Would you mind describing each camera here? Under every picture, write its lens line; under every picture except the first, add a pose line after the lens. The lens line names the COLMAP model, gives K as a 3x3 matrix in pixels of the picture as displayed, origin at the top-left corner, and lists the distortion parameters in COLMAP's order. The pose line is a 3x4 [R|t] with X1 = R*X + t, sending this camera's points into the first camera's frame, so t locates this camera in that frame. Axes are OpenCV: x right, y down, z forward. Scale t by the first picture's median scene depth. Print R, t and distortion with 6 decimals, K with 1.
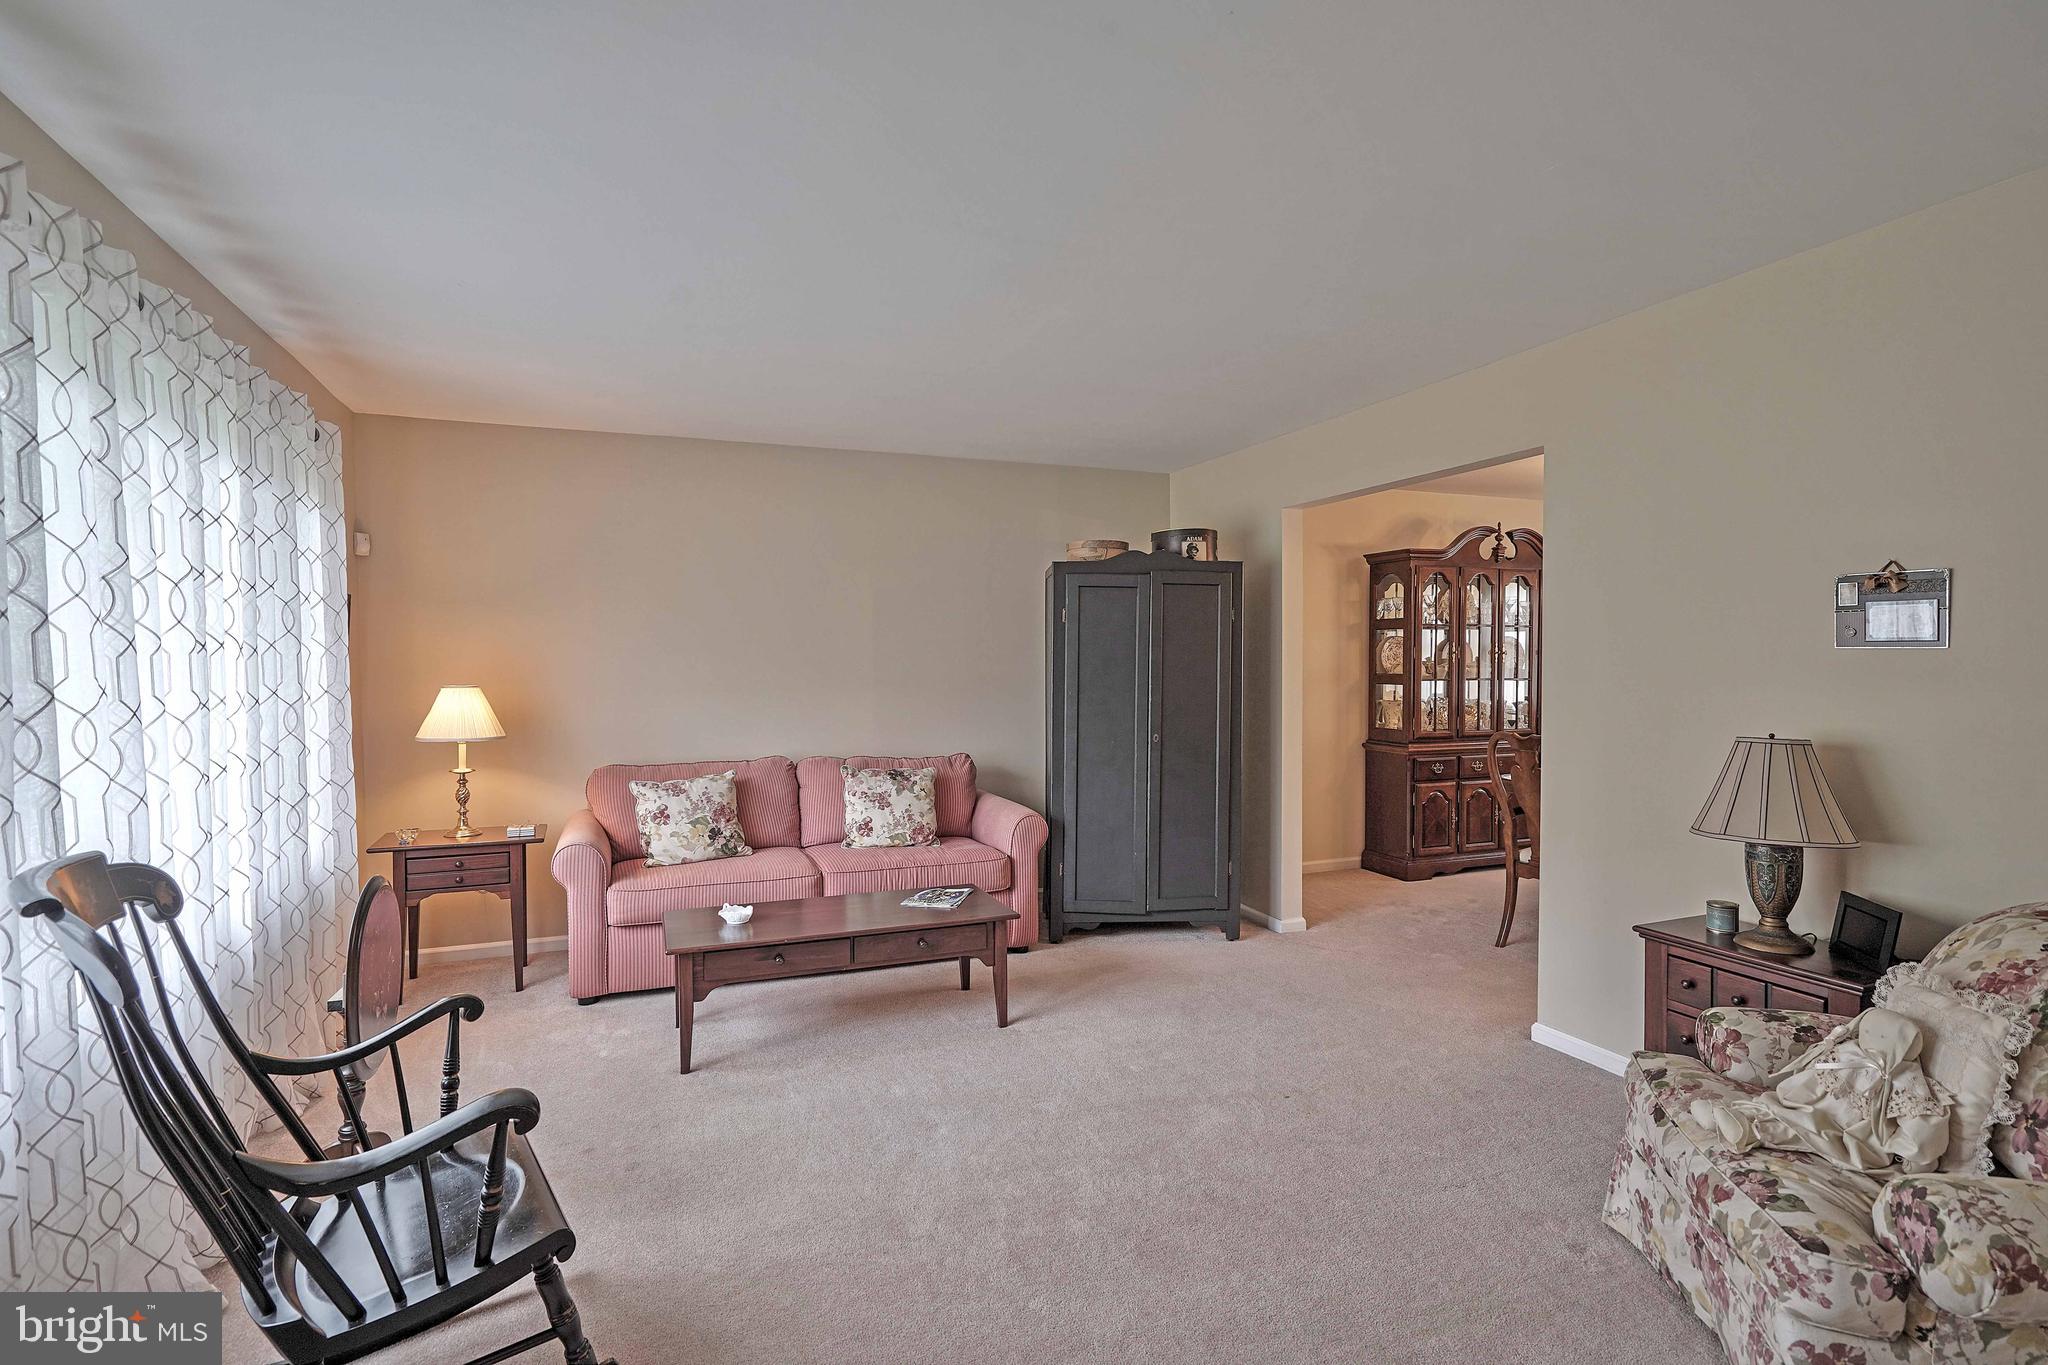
lens RADIAL K [[1006.9, 0, 1015.6], [0, 1006.9, 688.0], [0, 0, 1]] dist [0.000686, 0.000174]
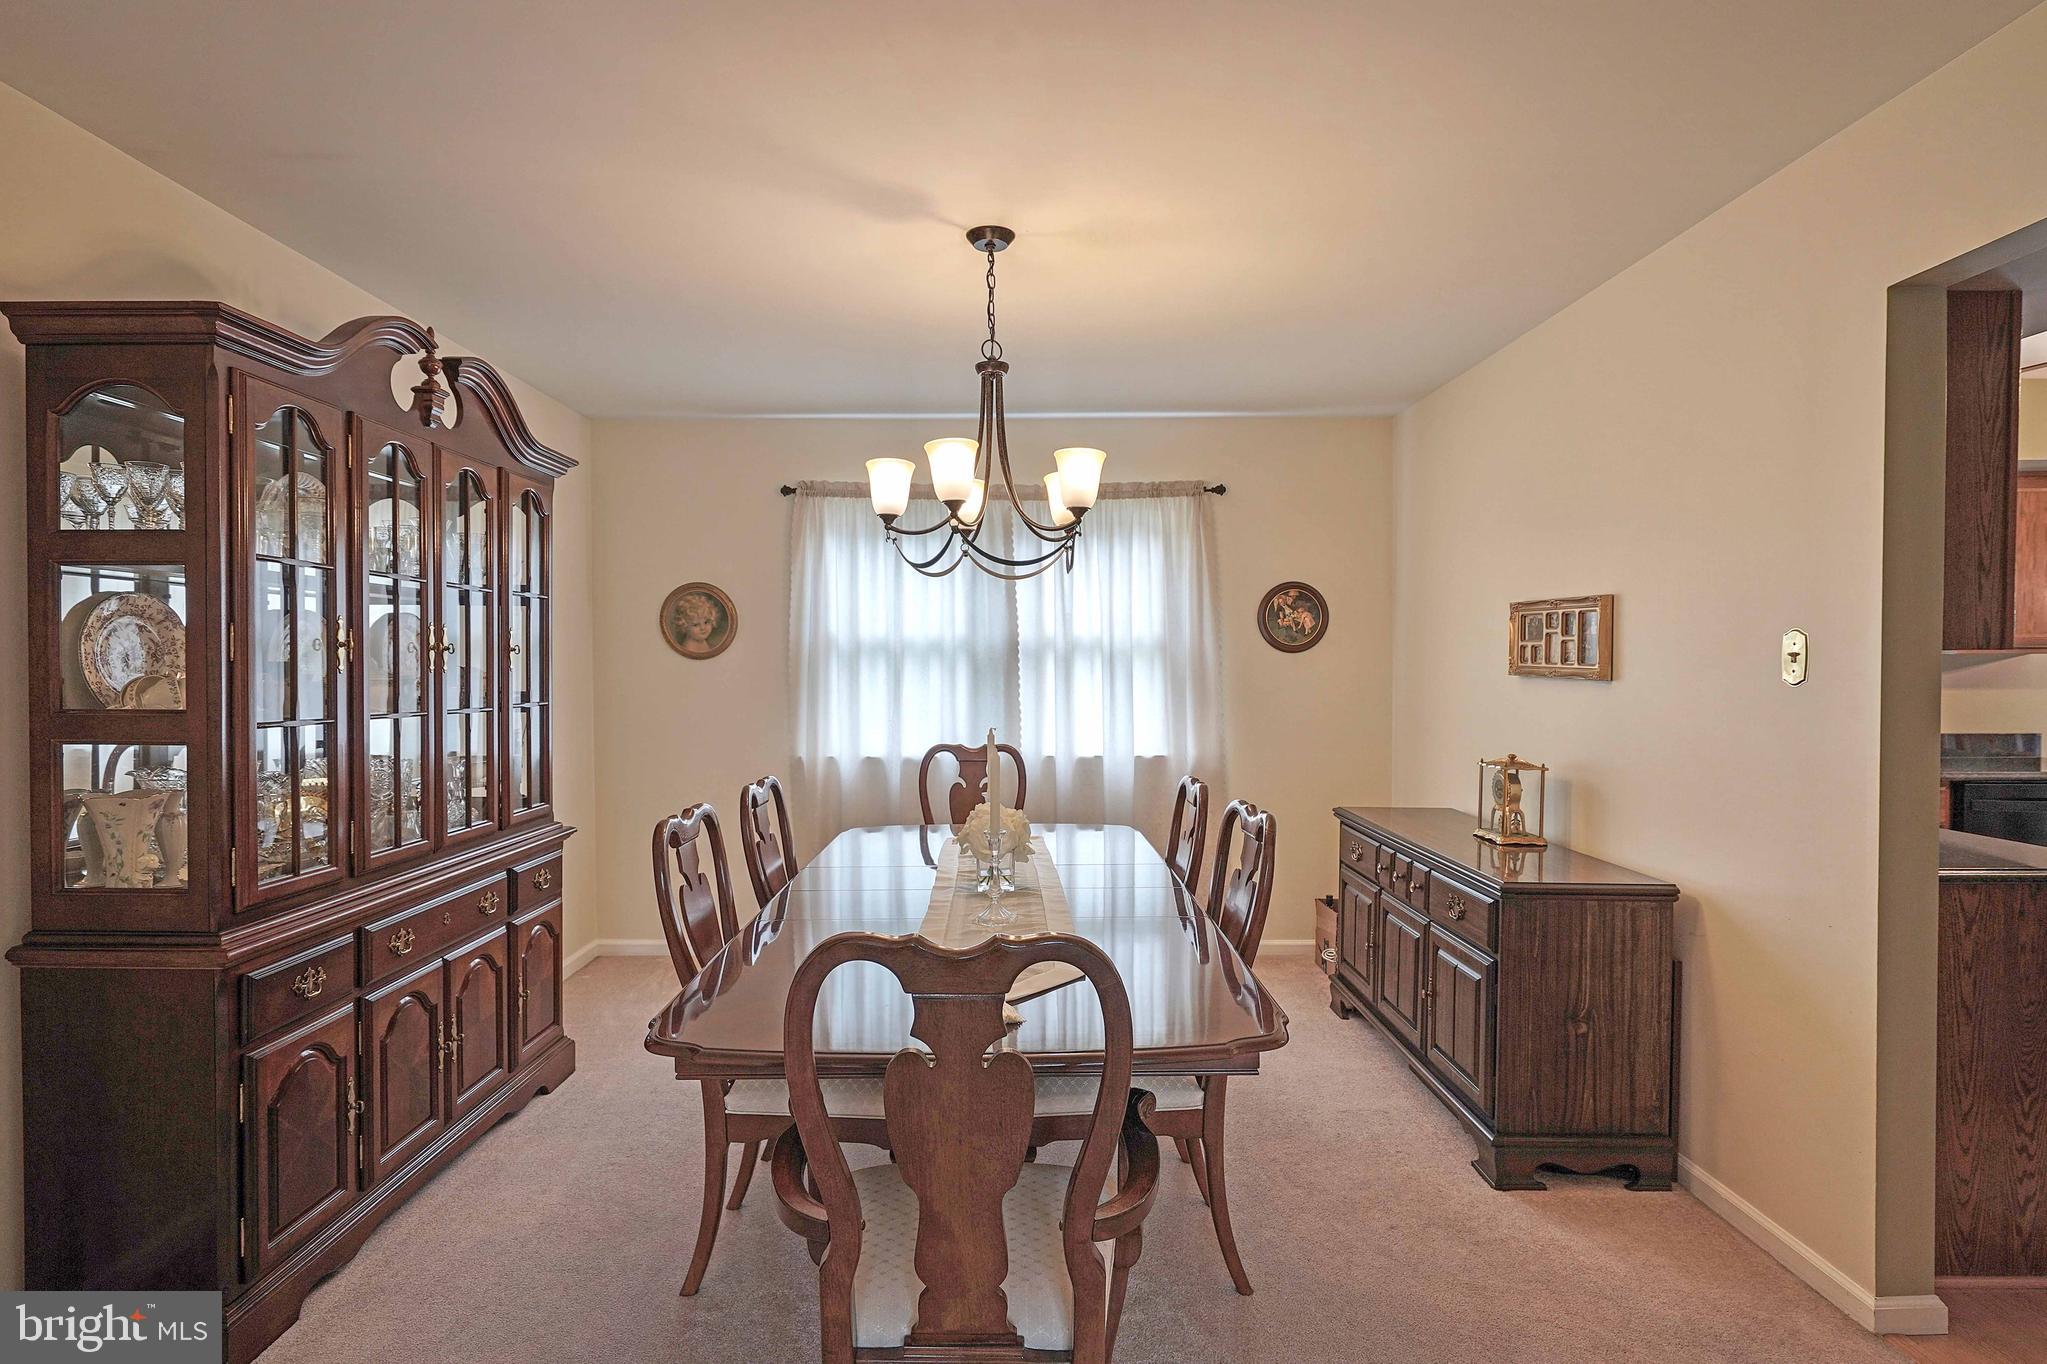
lens RADIAL K [[1006.5, 0, 1007.0], [0, 1006.5, 683.1], [0, 0, 1]] dist [0.000686, 0.000174]
pose [[0.344399, -0.010036, 0.938770, 0.178782], [0.028597, 0.999591, 0.000195, -0.014701], [-0.938388, 0.026779, 0.344545, 0.650696]]
